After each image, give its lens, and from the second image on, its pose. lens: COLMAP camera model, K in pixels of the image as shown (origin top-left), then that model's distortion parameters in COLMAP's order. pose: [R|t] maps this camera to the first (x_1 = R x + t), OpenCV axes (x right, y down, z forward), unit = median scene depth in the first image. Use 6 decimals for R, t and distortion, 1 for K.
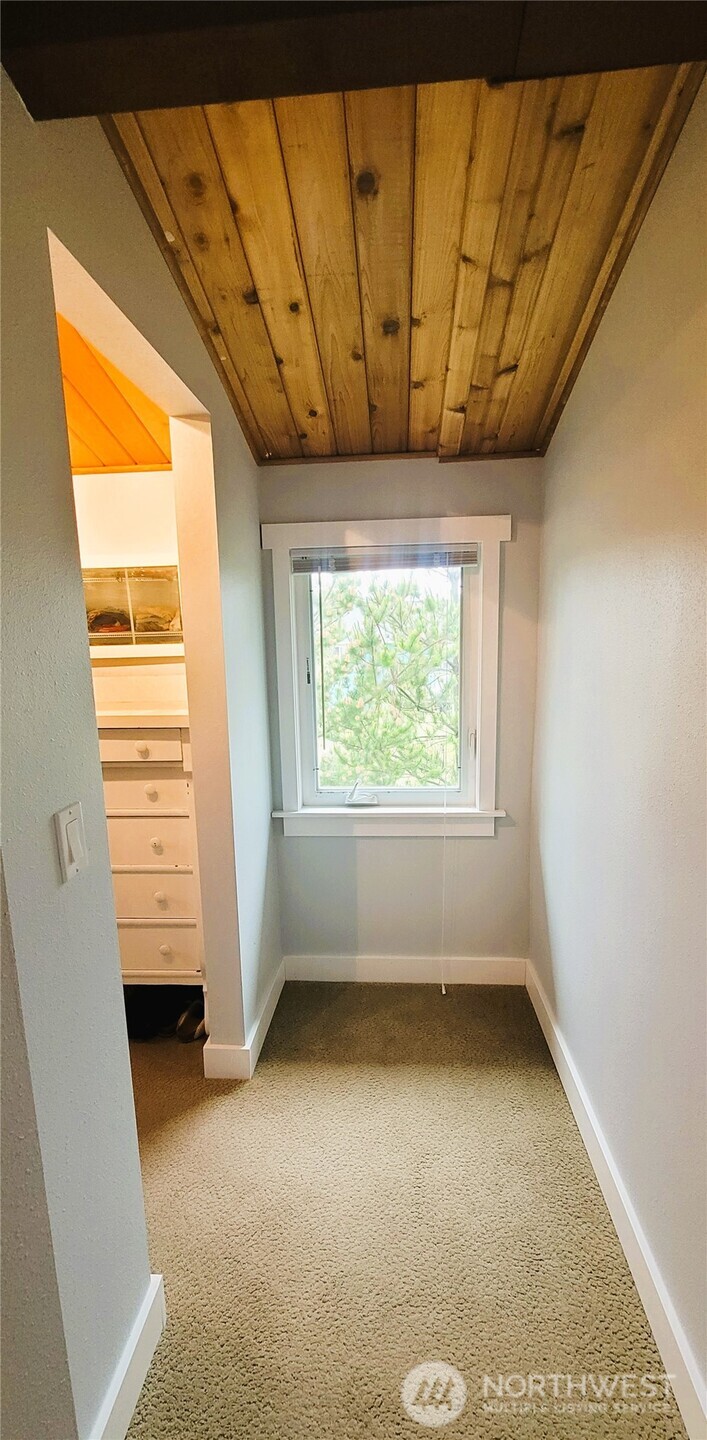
lens RADIAL K [[509.3, 0, 353.5], [0, 509.3, 720.0], [0, 0, 1]] dist [-0.000056, -0.000002]
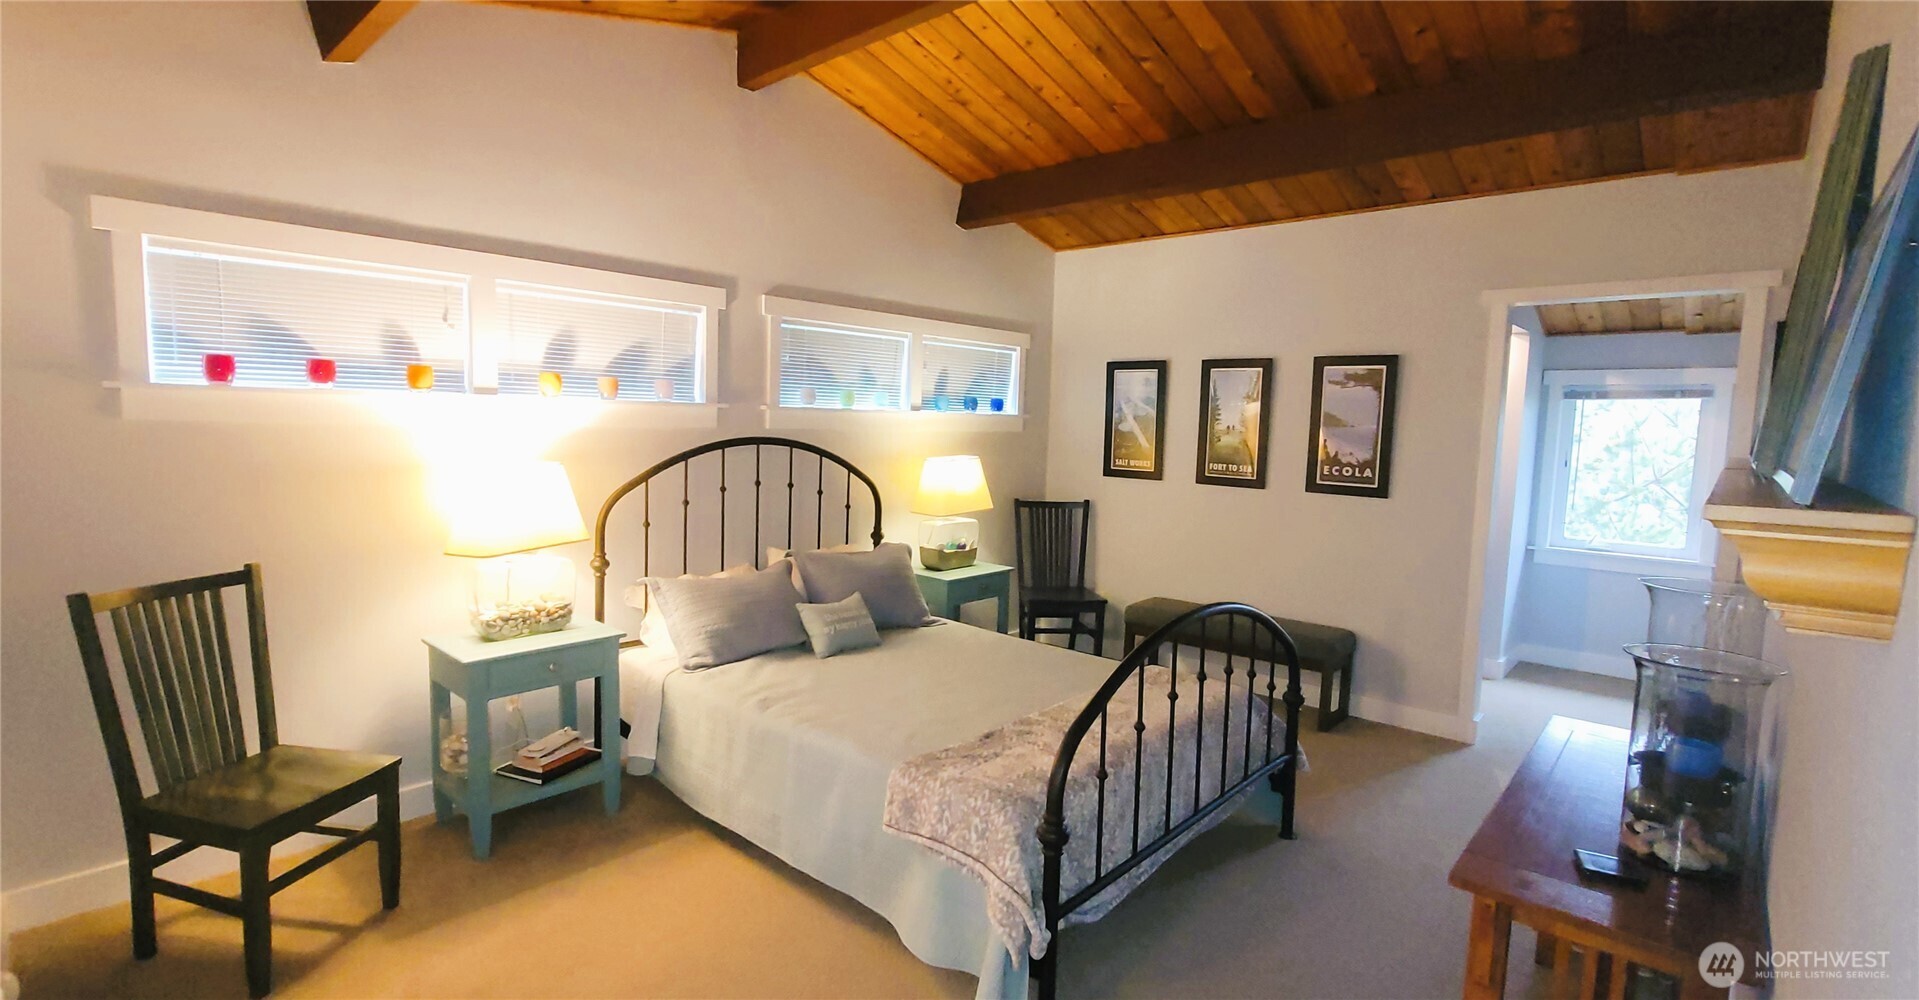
lens RADIAL K [[855.8, 0, 959.5], [0, 855.8, 500.0], [0, 0, 1]] dist [-0.000031, -0.000020]
pose [[0.783400, 0.105402, -0.612515, 0.077789], [-0.137411, 0.990500, -0.005301, 0.307396], [0.606137, 0.088319, 0.790441, -2.284873]]
